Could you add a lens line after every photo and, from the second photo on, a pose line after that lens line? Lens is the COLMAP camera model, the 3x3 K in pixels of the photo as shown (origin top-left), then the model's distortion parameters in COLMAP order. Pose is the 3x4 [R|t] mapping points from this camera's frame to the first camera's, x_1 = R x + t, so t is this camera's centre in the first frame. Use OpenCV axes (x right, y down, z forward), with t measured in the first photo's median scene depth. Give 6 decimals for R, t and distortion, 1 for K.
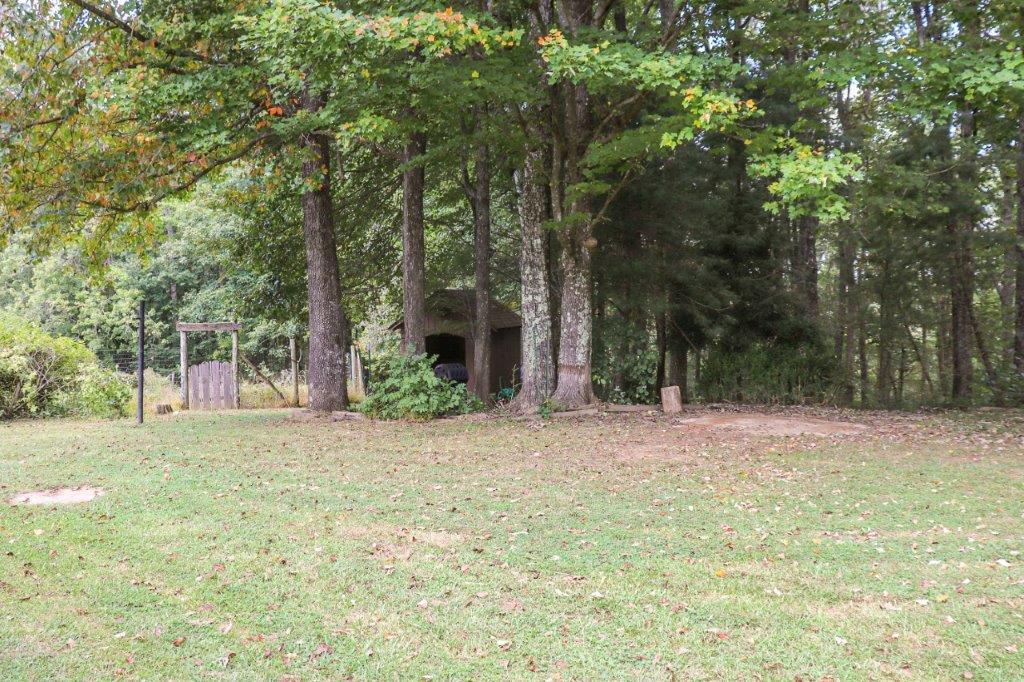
lens RADIAL K [[850.0, 0, 512.0], [0, 850.0, 341.0], [0, 0, 1]] dist [-0.177608, 0.159907]
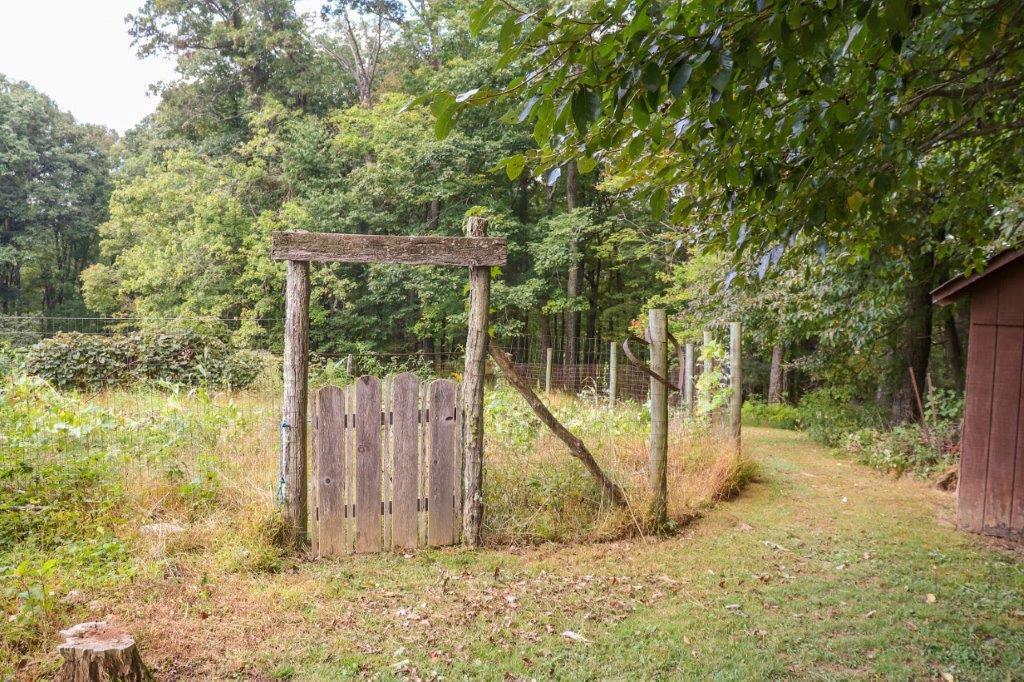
lens RADIAL K [[850.0, 0, 512.0], [0, 850.0, 341.0], [0, 0, 1]] dist [-0.177608, 0.159907]
pose [[0.971506, 0.056963, -0.230068, -0.108463], [-0.051146, 0.998205, 0.031173, 0.001002], [0.231431, -0.018518, 0.972675, 0.309196]]
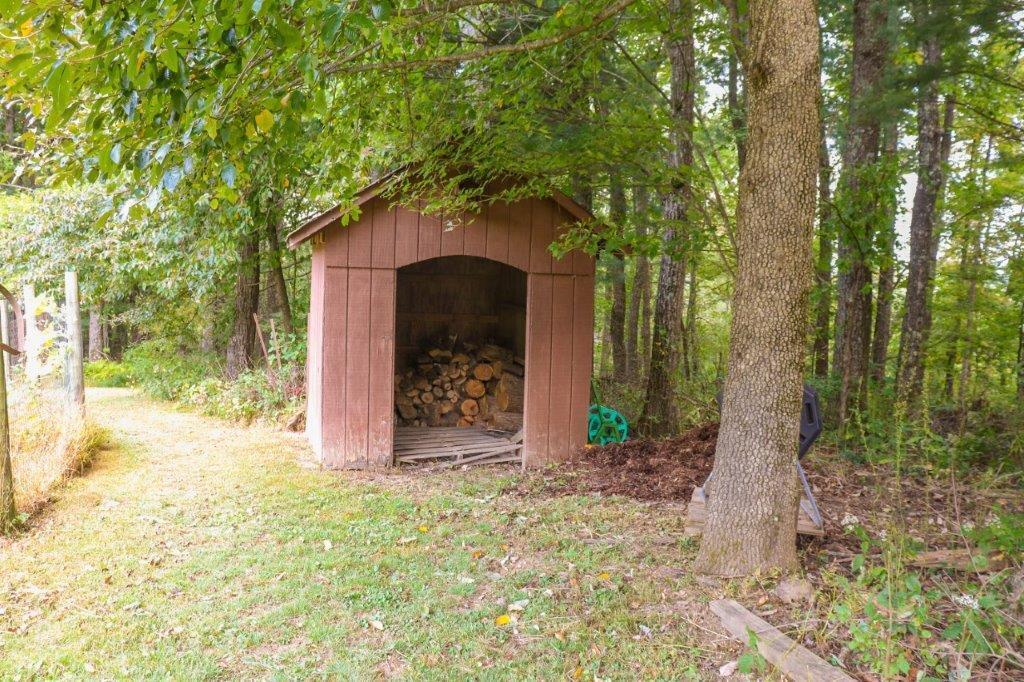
lens RADIAL K [[850.0, 0, 512.0], [0, 850.0, 341.0], [0, 0, 1]] dist [-0.177608, 0.159907]
pose [[0.853518, -0.006160, 0.521027, -0.113538], [-0.027930, 0.997952, 0.057553, 0.002024], [-0.520314, -0.063675, 0.851598, 0.322553]]
